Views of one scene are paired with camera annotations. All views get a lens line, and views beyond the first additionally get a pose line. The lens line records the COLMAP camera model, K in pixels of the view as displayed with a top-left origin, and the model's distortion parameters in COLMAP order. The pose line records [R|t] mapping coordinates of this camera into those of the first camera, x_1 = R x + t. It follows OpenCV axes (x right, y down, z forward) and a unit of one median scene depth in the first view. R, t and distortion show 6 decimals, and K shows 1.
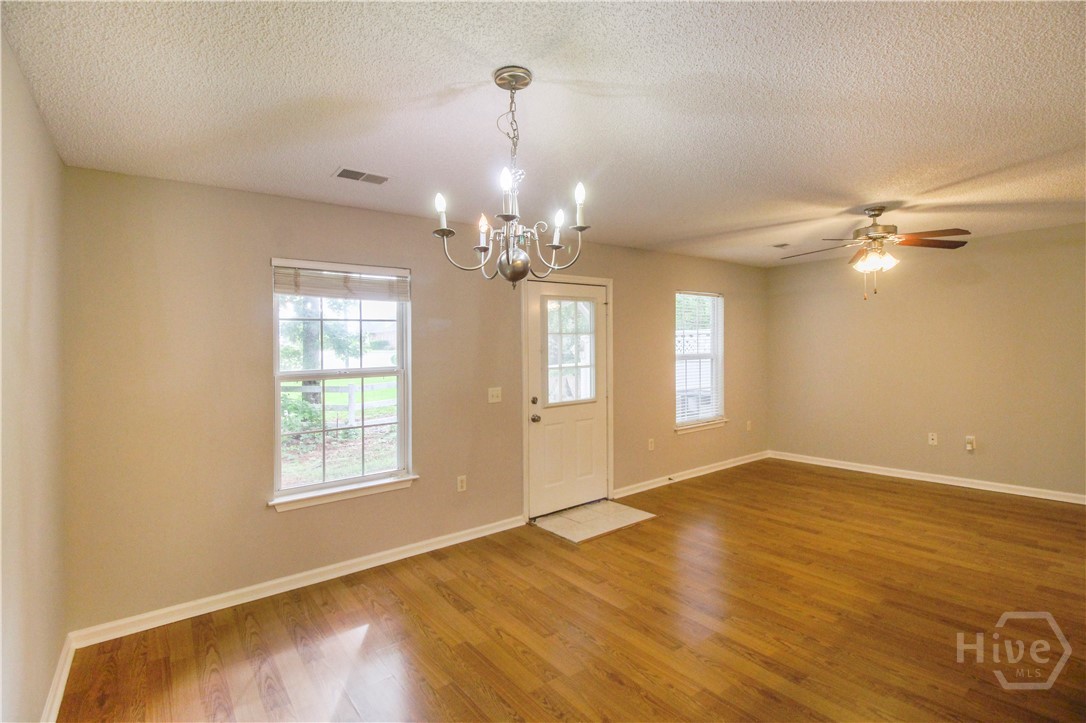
lens RADIAL K [[520.6, 0, 543.0], [0, 520.6, 361.5], [0, 0, 1]] dist [0.001183, 0.000053]
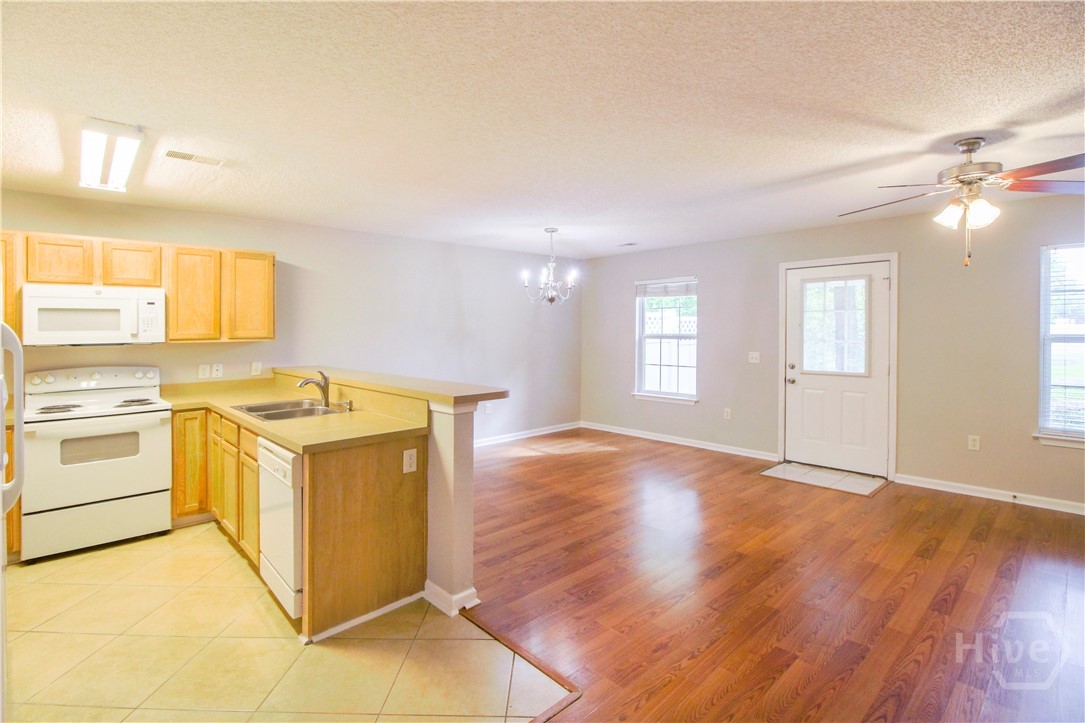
lens RADIAL K [[514.3, 0, 541.2], [0, 514.3, 335.0], [0, 0, 1]] dist [-0.000679, -0.000414]
pose [[0.091797, 0.037993, -0.995053, 1.309146], [-0.014082, 0.999221, 0.036853, -0.040869], [0.995678, 0.010630, 0.092261, 0.340457]]
